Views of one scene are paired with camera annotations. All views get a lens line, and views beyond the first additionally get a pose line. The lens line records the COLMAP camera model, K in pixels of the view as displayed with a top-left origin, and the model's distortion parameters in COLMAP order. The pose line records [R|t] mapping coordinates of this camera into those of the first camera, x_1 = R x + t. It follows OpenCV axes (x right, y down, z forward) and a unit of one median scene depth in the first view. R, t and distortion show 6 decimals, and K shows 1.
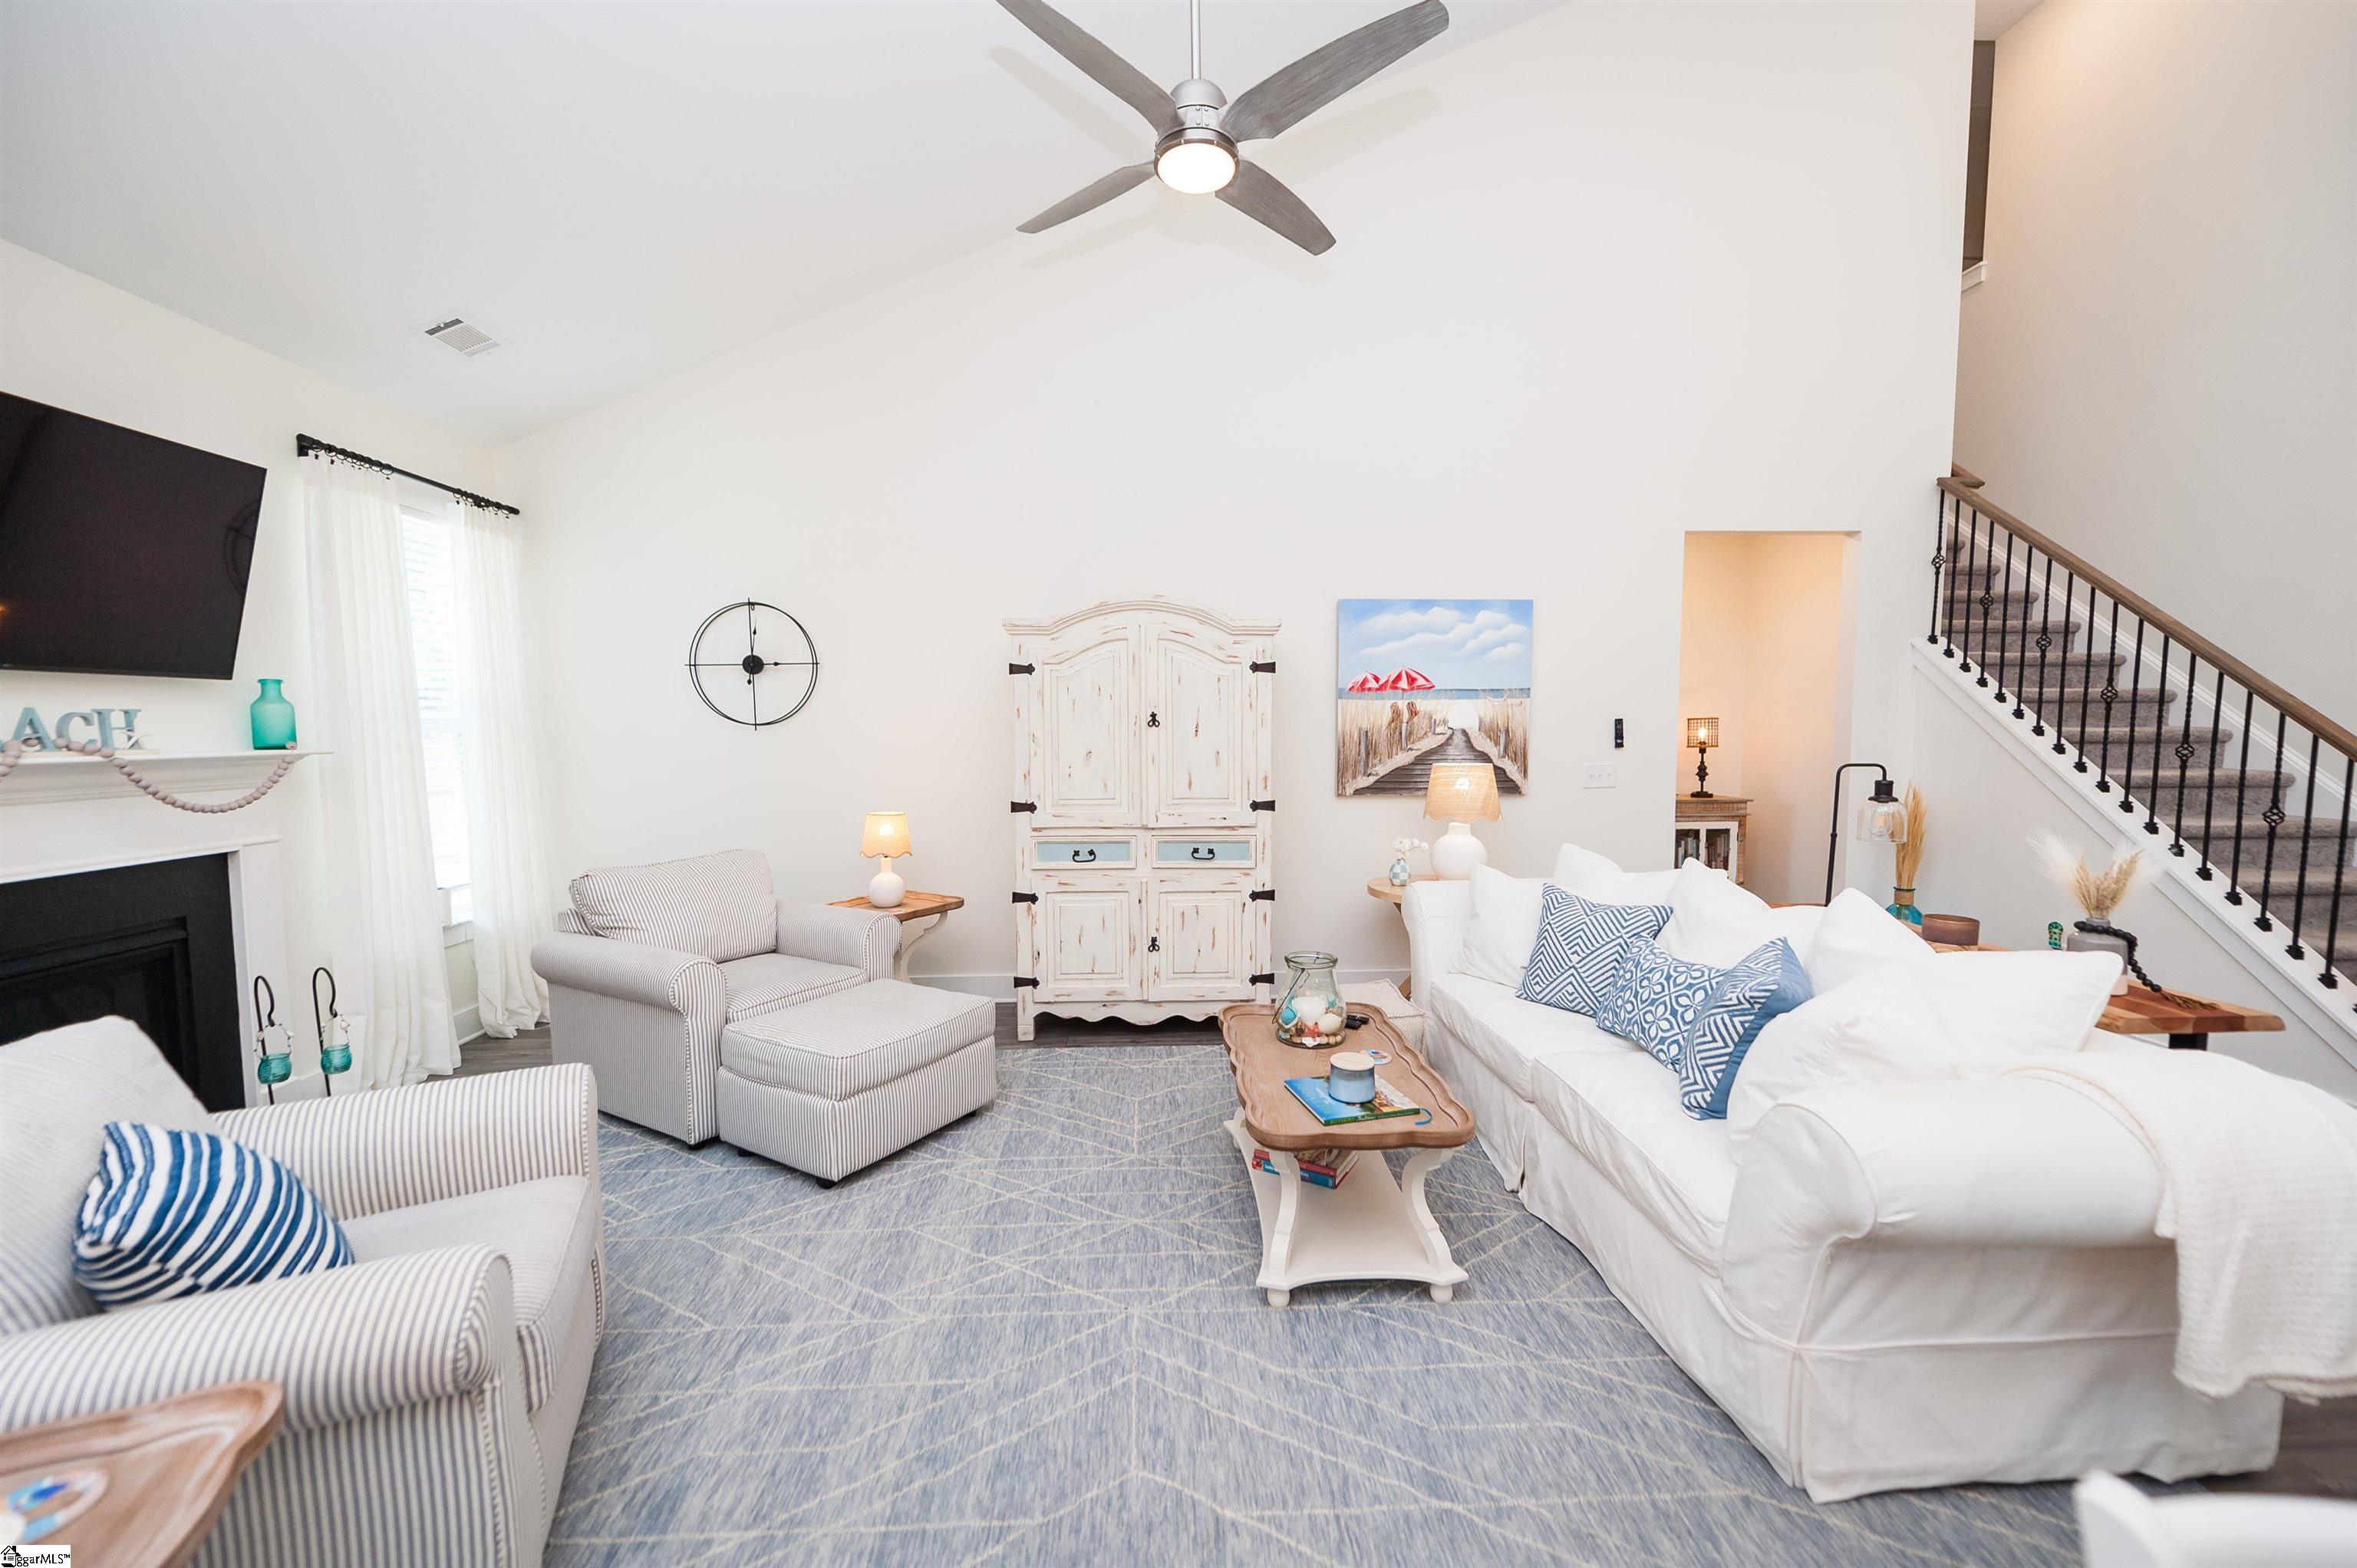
lens RADIAL K [[920.3, 0, 1185.3], [0, 920.3, 792.2], [0, 0, 1]] dist [0.017145, -0.006235]
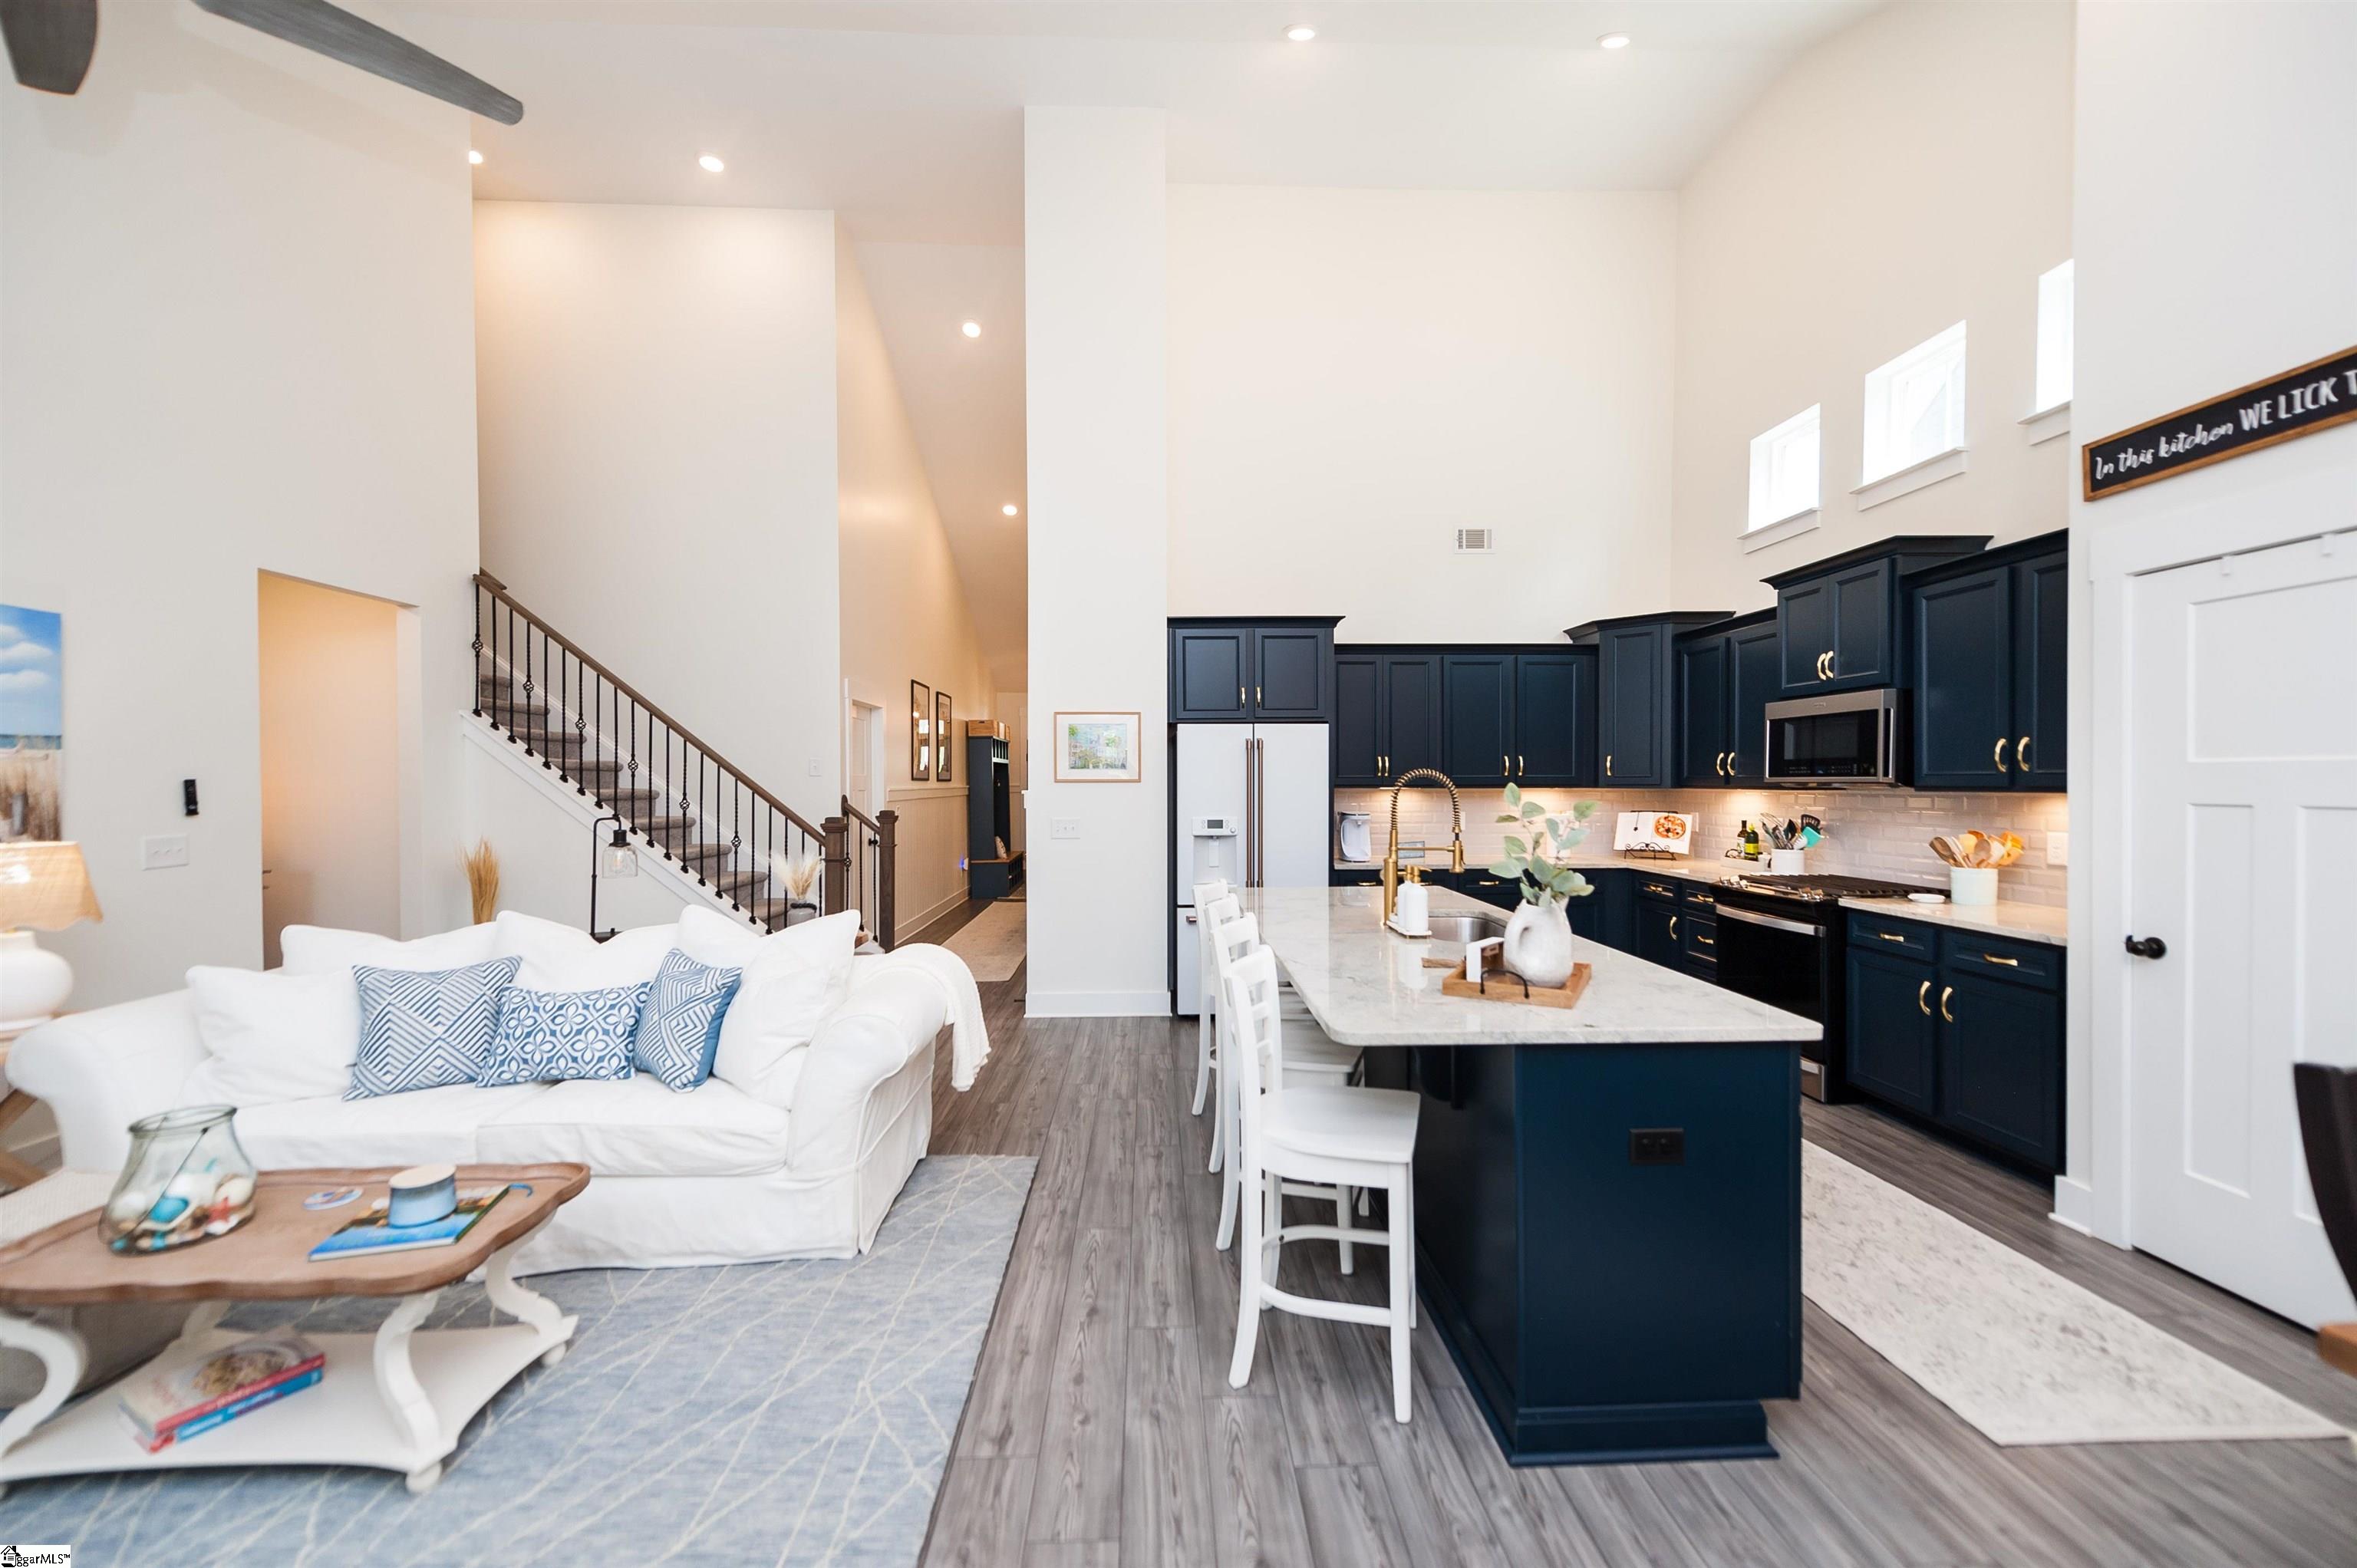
lens RADIAL K [[920.3, 0, 1185.3], [0, 920.3, 792.2], [0, 0, 1]] dist [0.017145, -0.006235]
pose [[0.006633, -0.007443, 0.999950, -0.394797], [0.072910, 0.997314, 0.006939, -0.012123], [-0.997317, 0.072860, 0.007158, 0.146741]]
